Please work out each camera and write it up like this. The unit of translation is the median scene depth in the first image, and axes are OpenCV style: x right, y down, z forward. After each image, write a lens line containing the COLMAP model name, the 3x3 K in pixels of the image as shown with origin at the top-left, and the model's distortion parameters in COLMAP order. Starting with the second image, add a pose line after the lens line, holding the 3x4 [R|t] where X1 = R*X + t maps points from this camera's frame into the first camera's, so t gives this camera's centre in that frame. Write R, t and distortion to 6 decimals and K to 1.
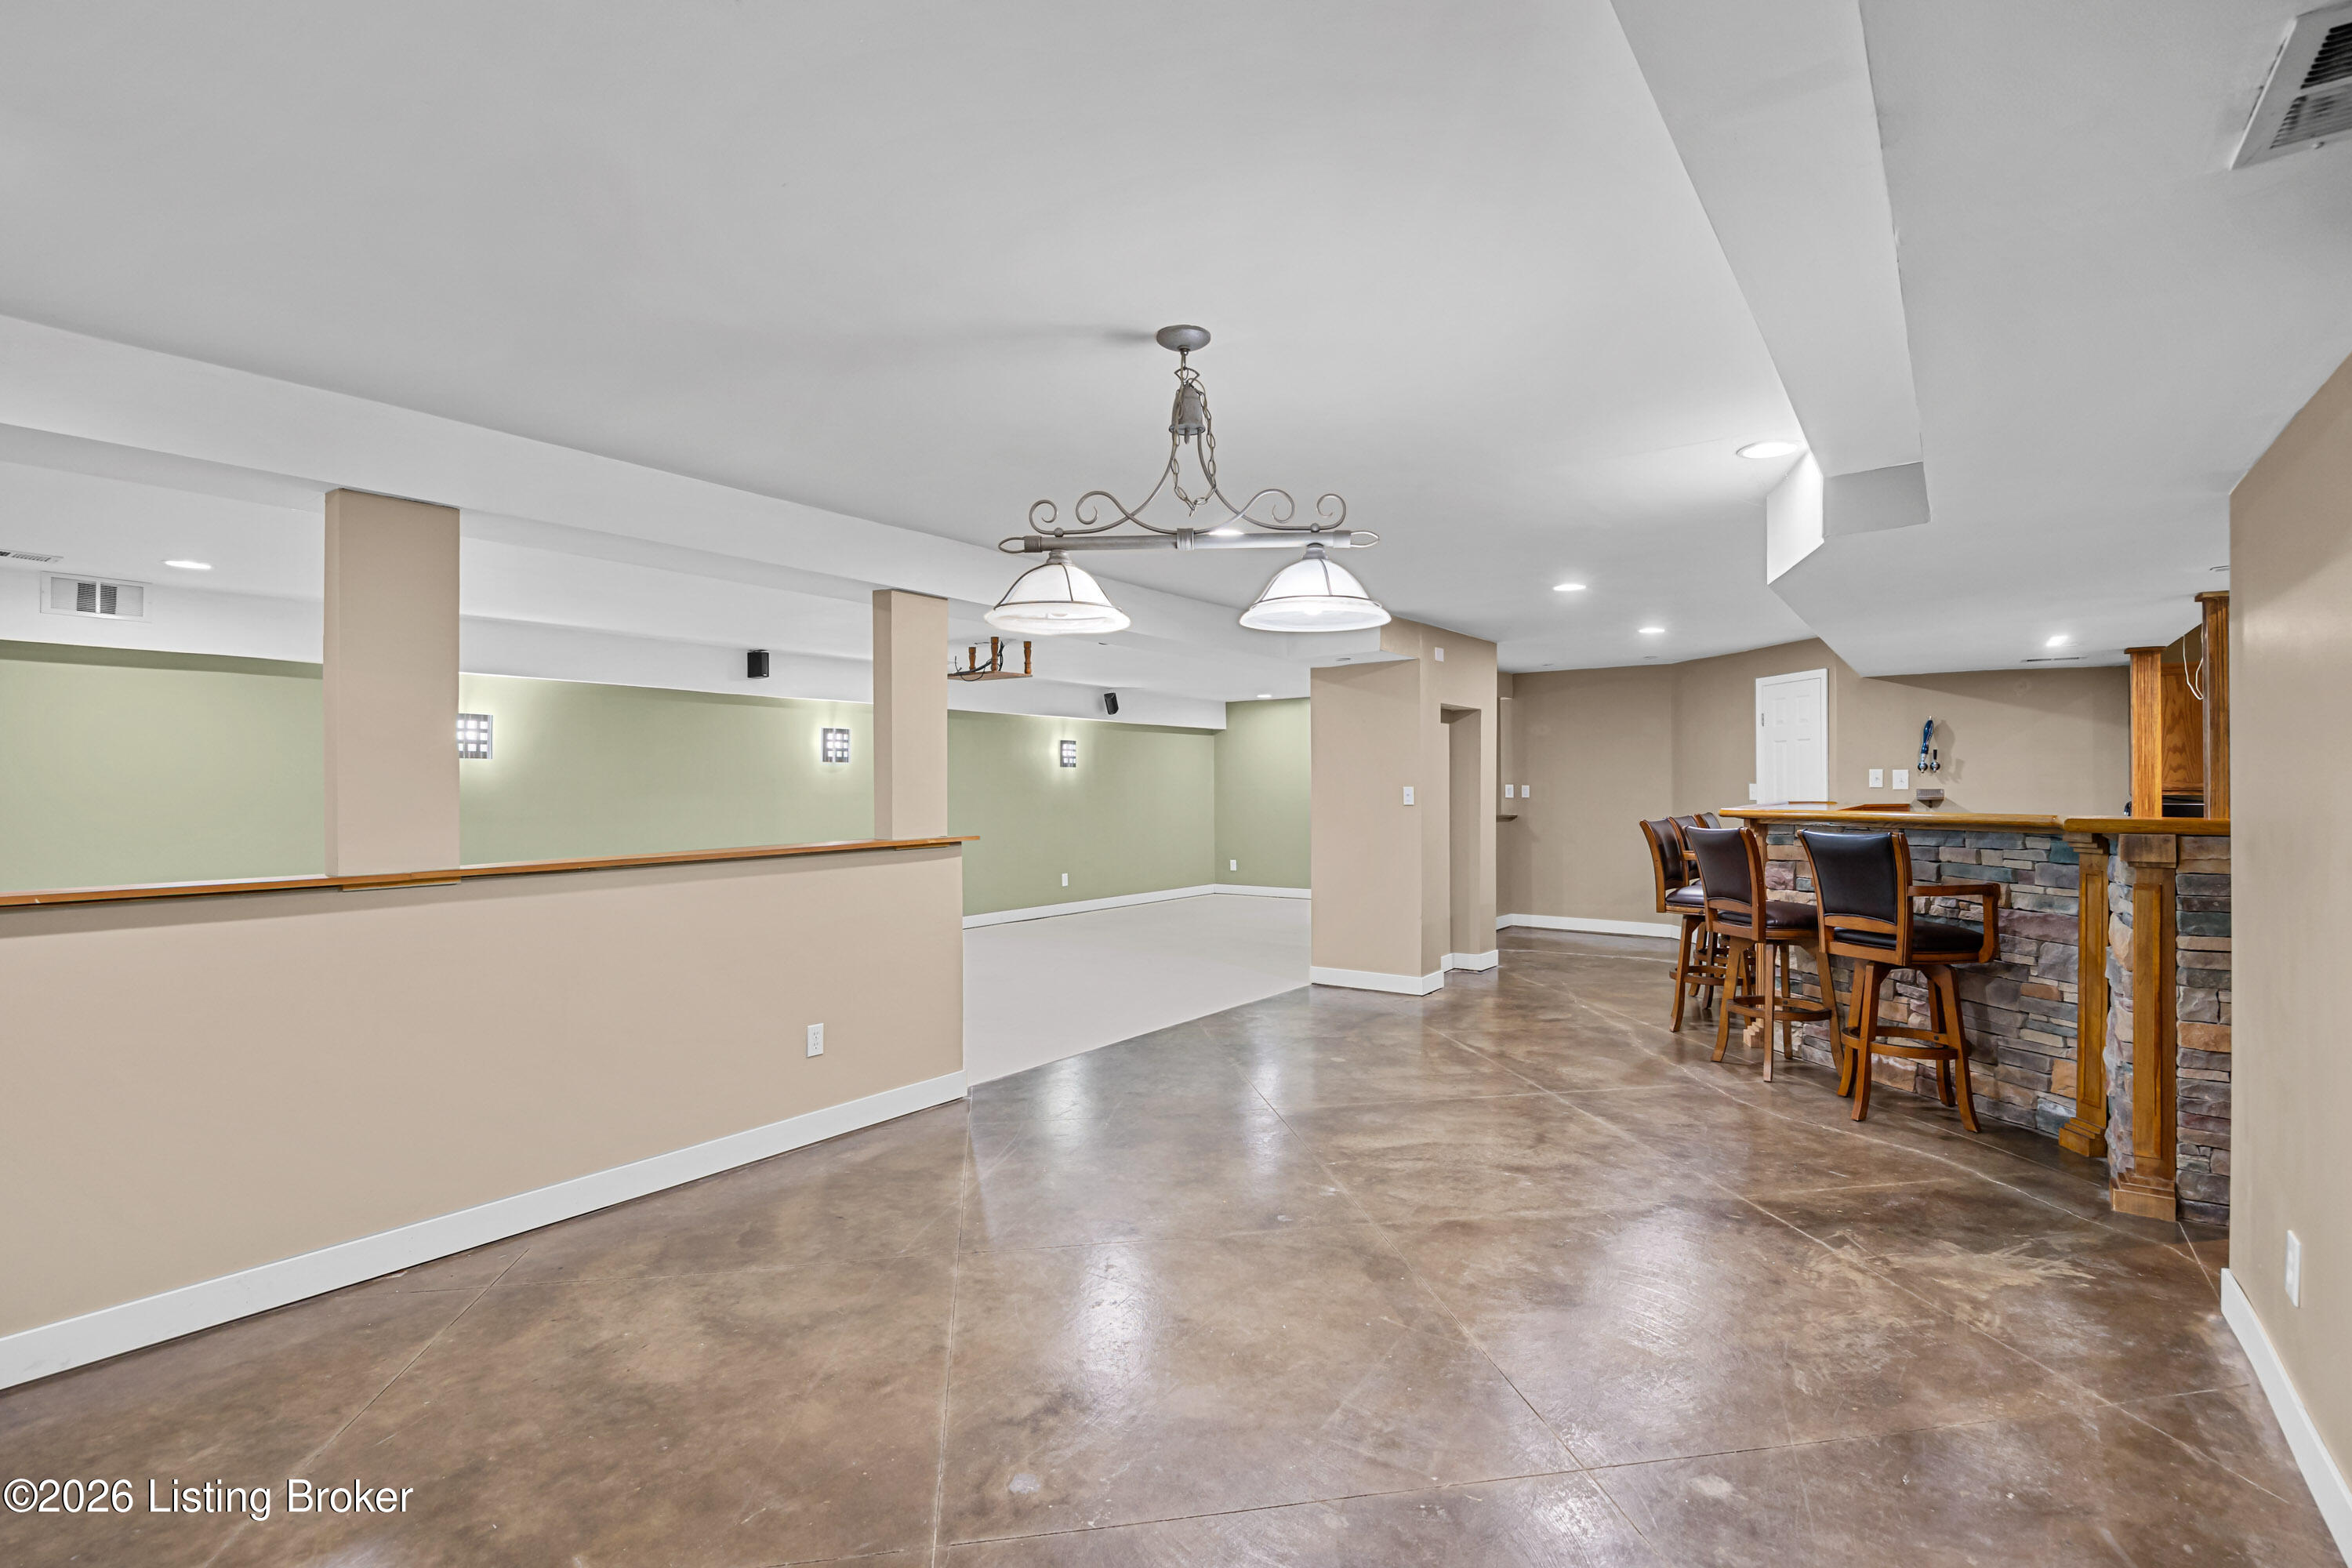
lens RADIAL K [[1100.1, 0, 1182.8], [0, 1100.1, 792.0], [0, 0, 1]] dist [-0.018619, 0.000416]
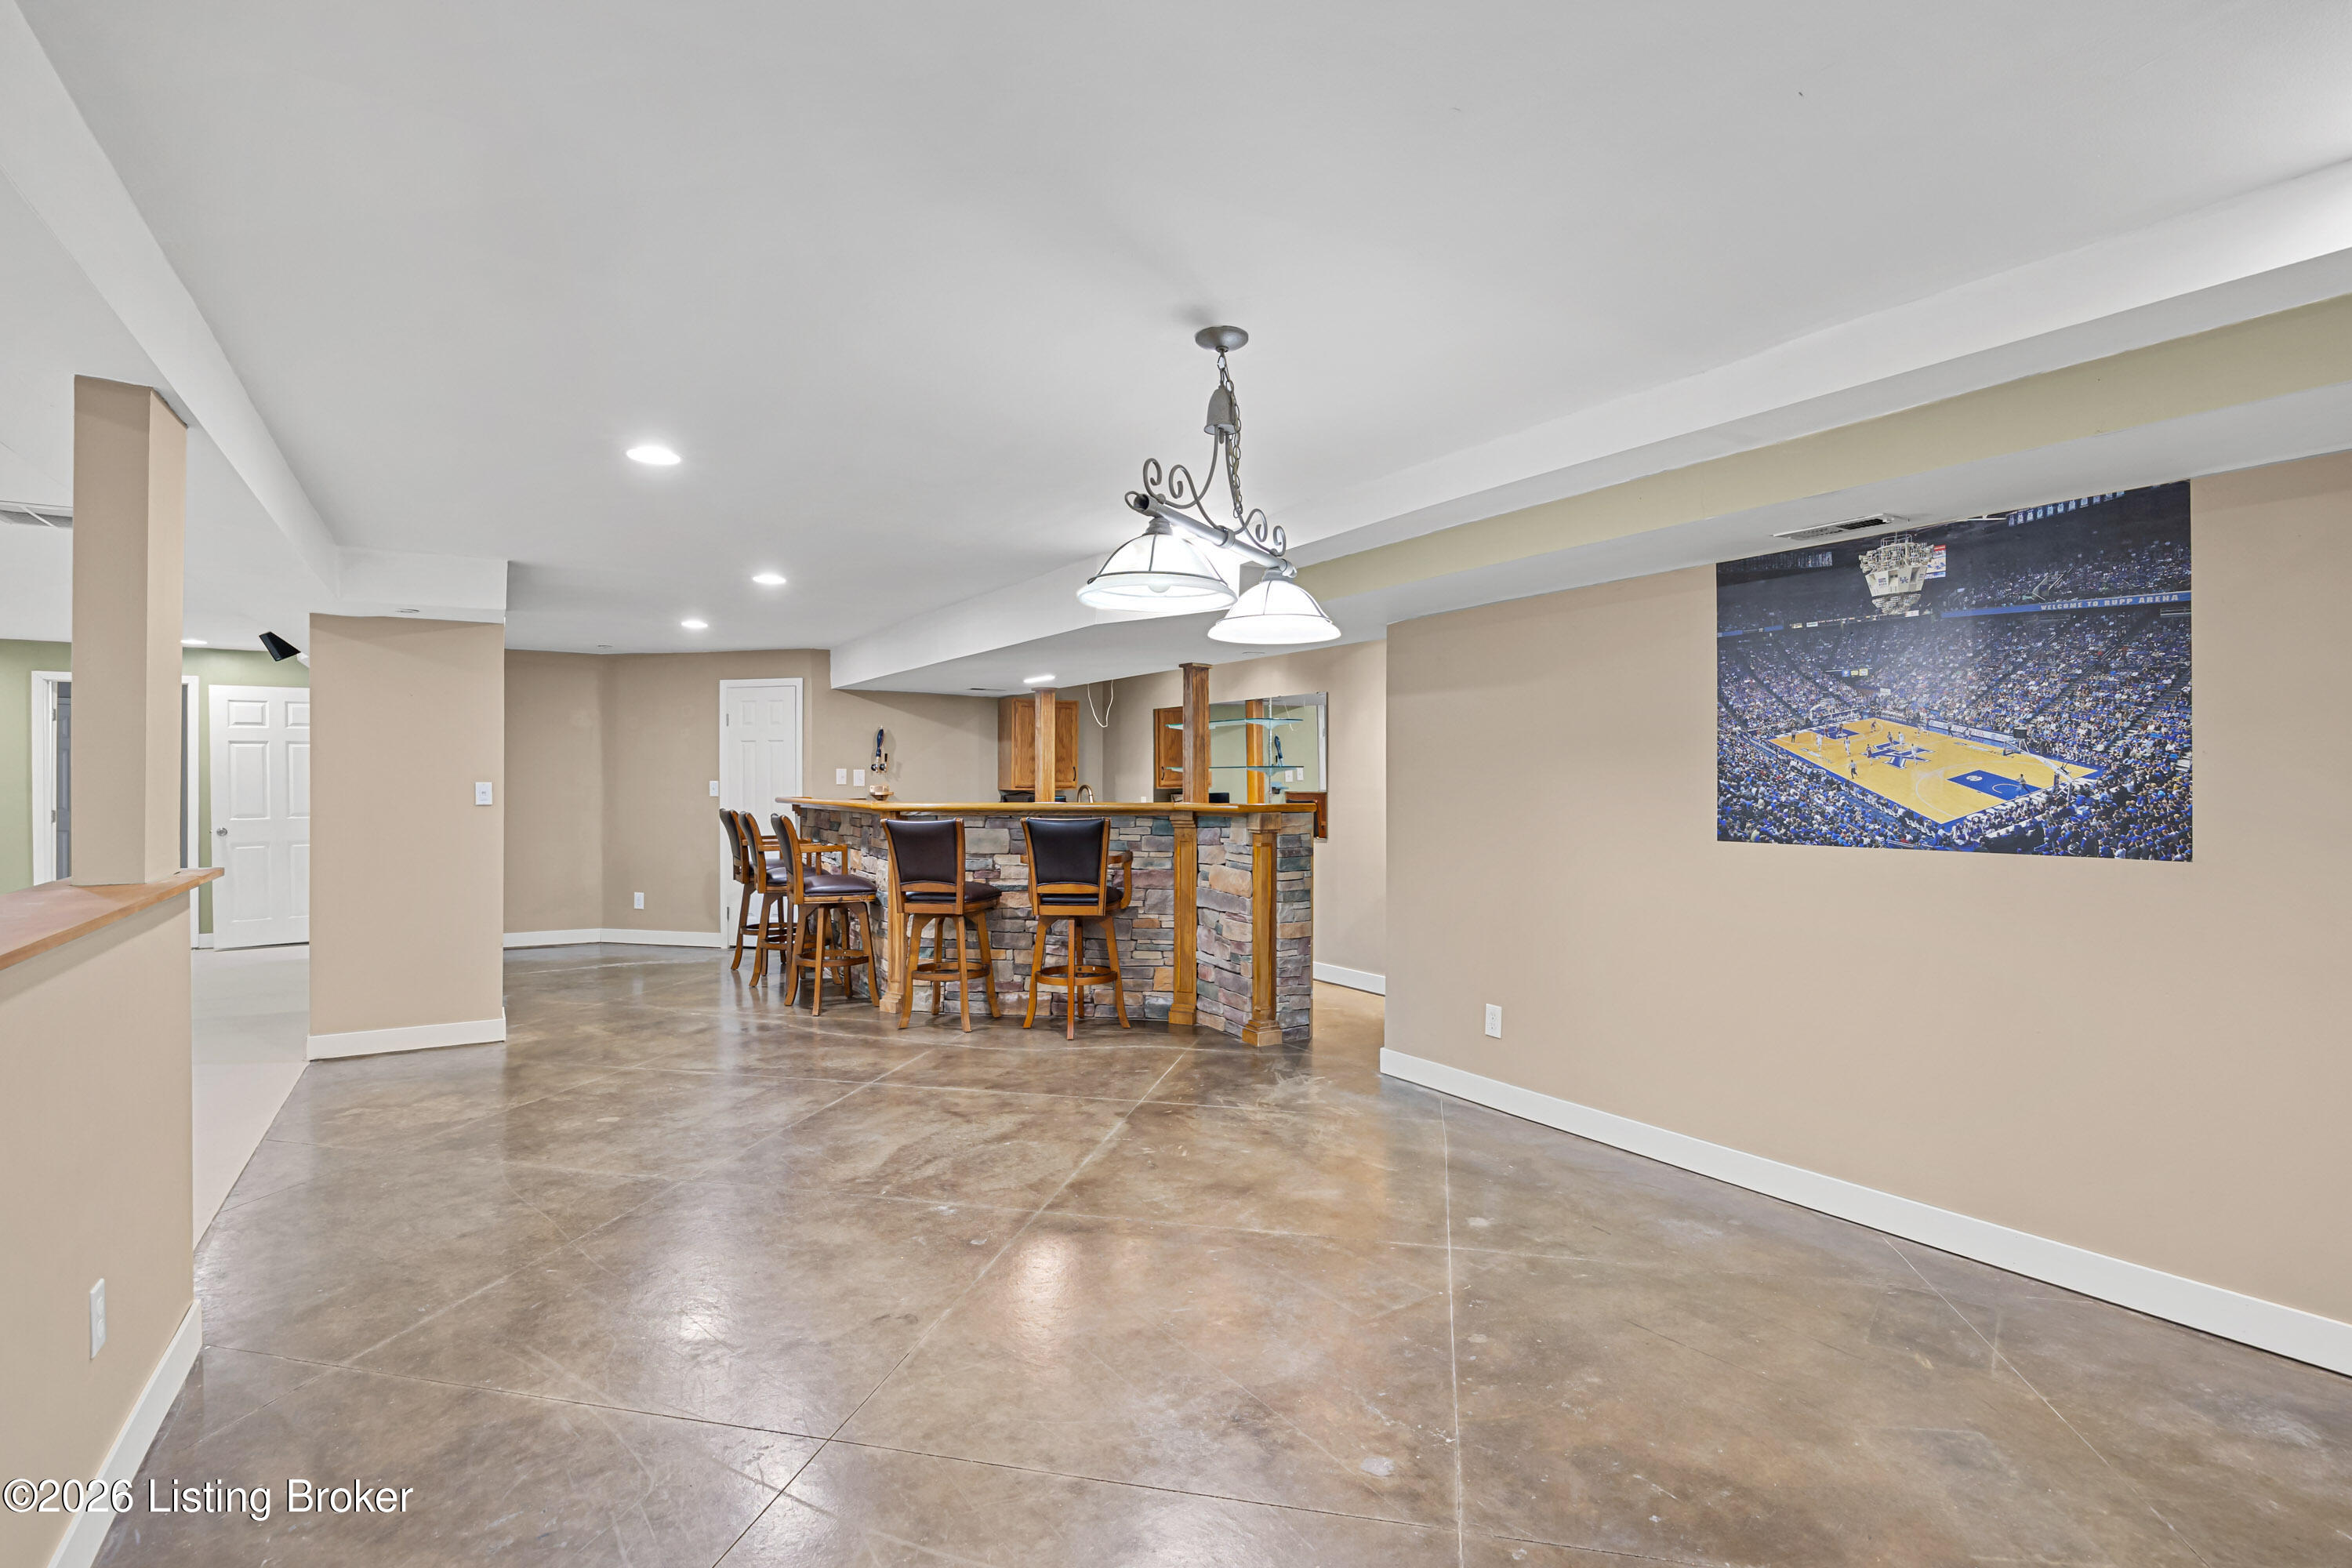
lens RADIAL K [[1118.1, 0, 1176.0], [0, 1118.1, 784.0], [0, 0, 1]] dist [-0.018232, -0.000039]
pose [[0.374247, 0.004061, 0.927320, -0.615060], [0.001364, 0.999987, -0.004930, 0.002840], [-0.927328, 0.003110, 0.374236, 0.412057]]
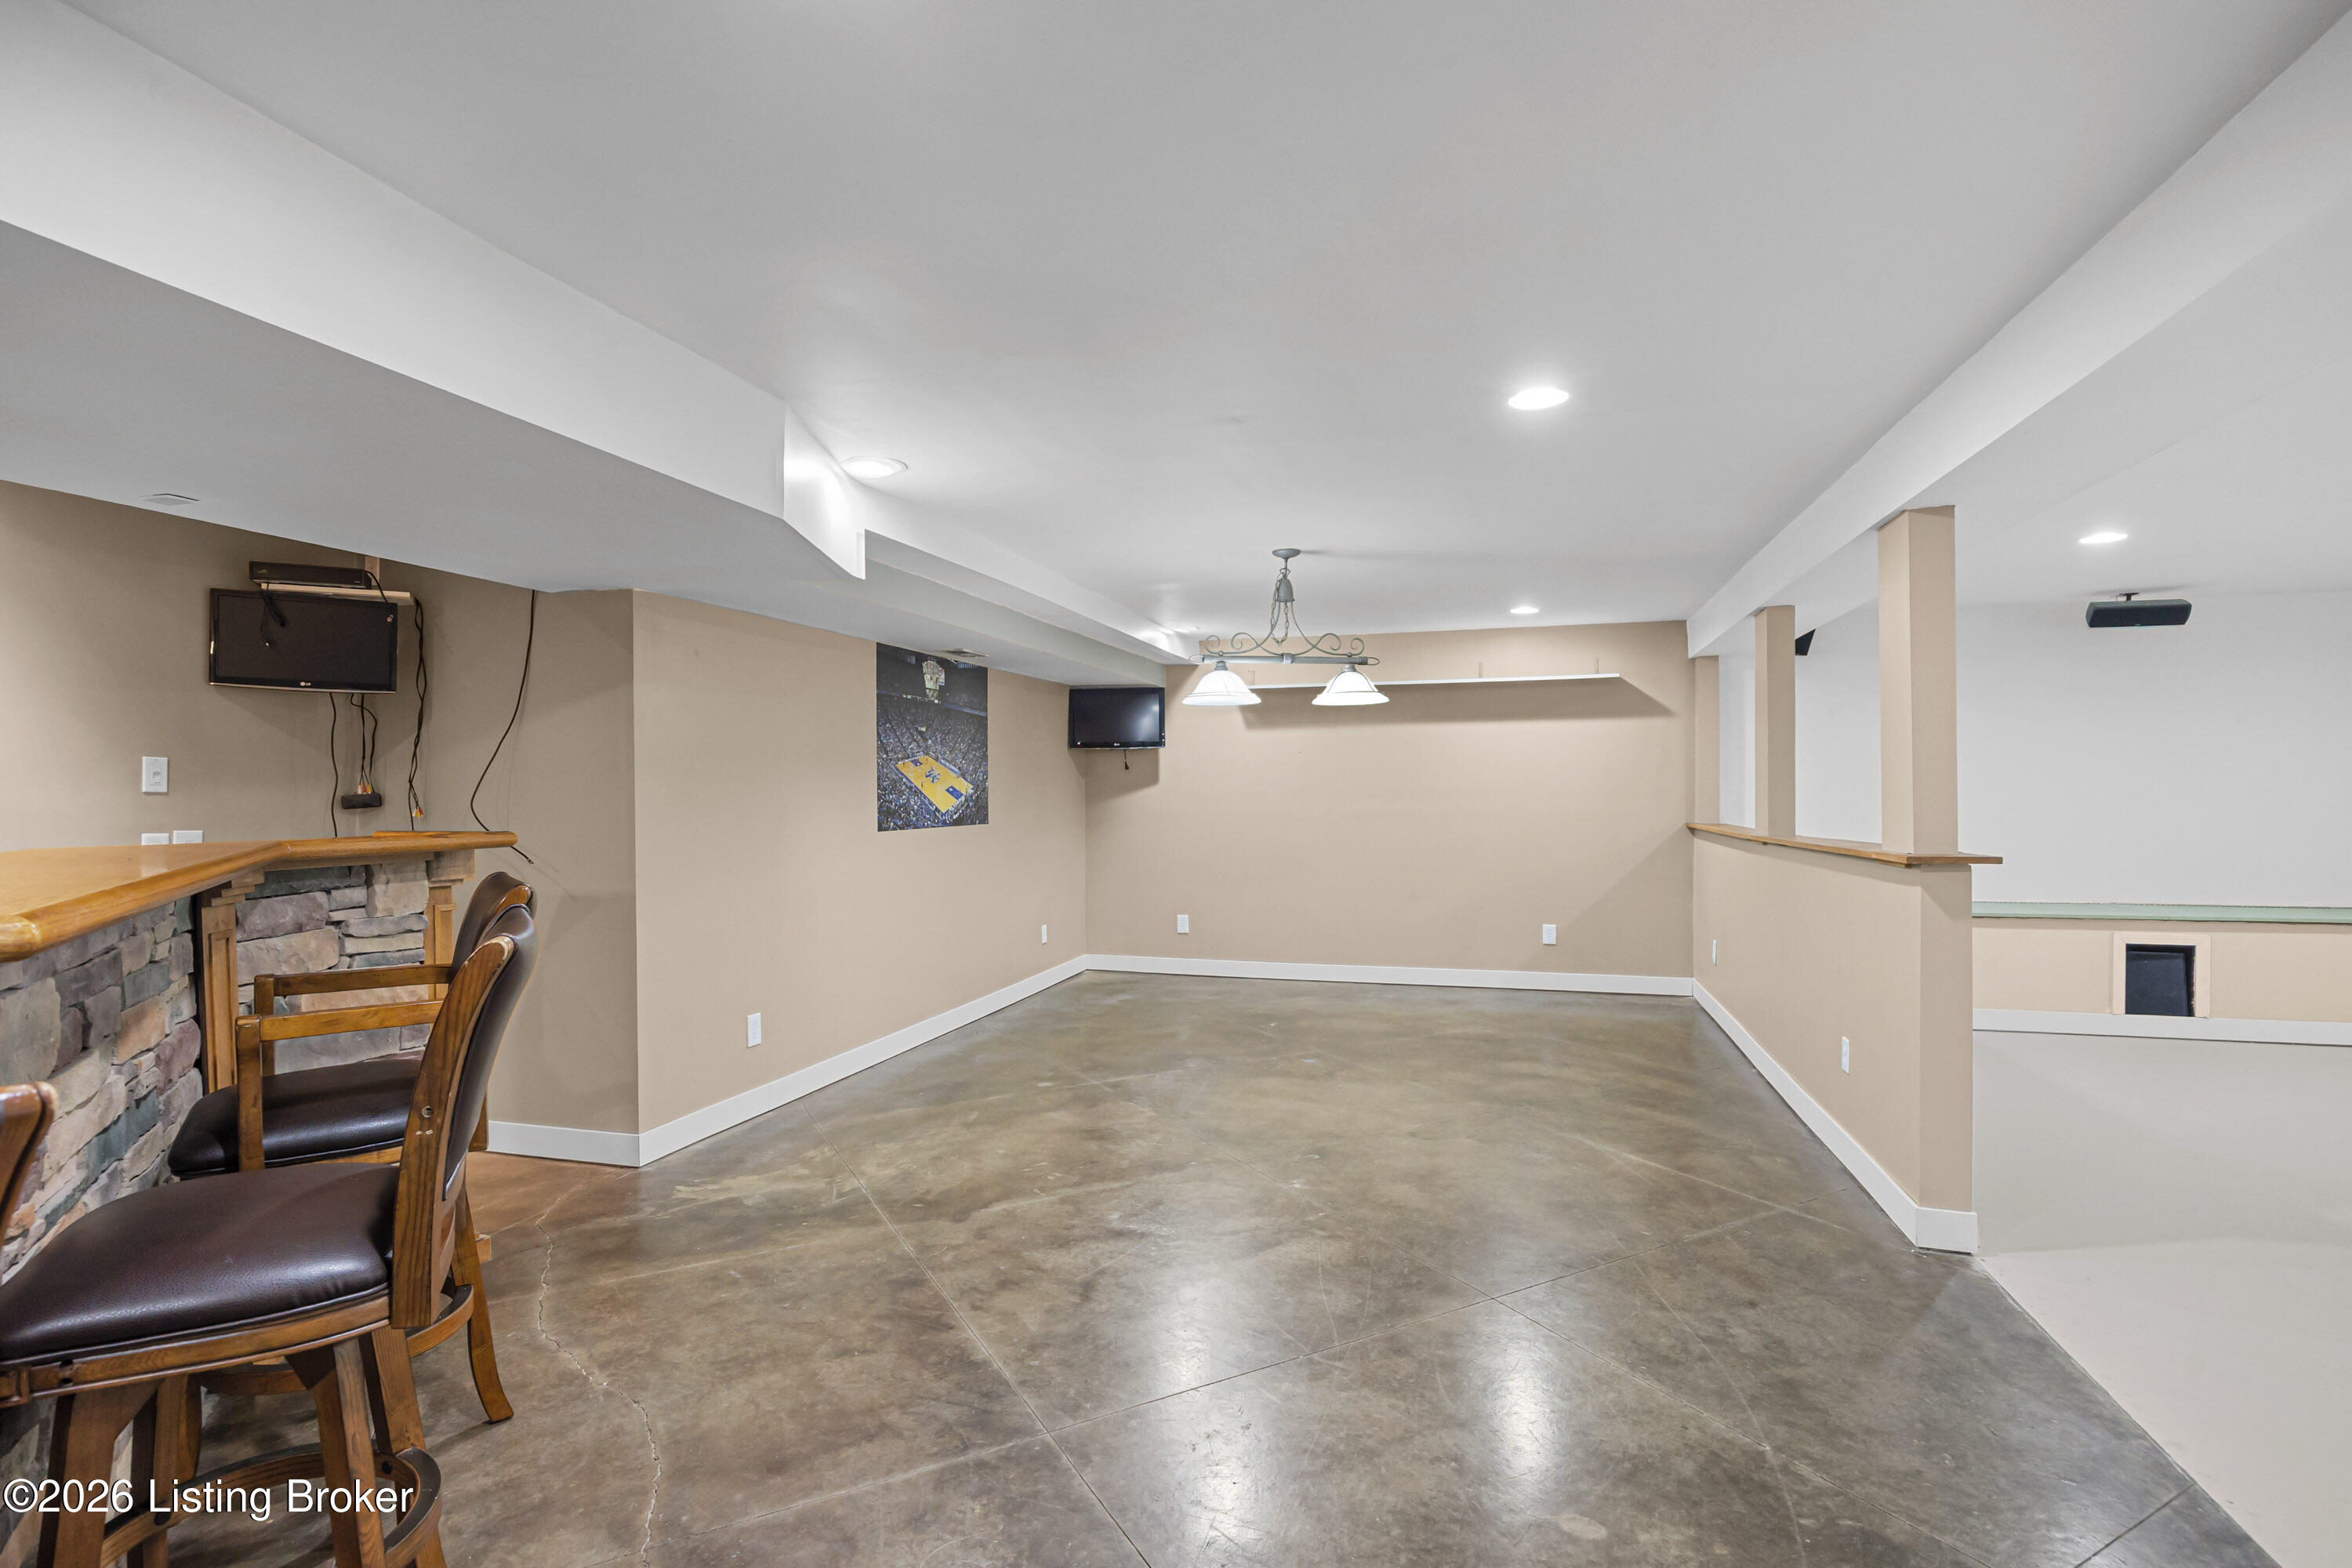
lens RADIAL K [[1100.1, 0, 1182.8], [0, 1100.1, 792.0], [0, 0, 1]] dist [-0.018619, 0.000416]
pose [[-0.942398, 0.011558, -0.334295, 0.515972], [0.010260, 0.999931, 0.005647, -0.006102], [0.334337, 0.001892, -0.942452, 1.736842]]
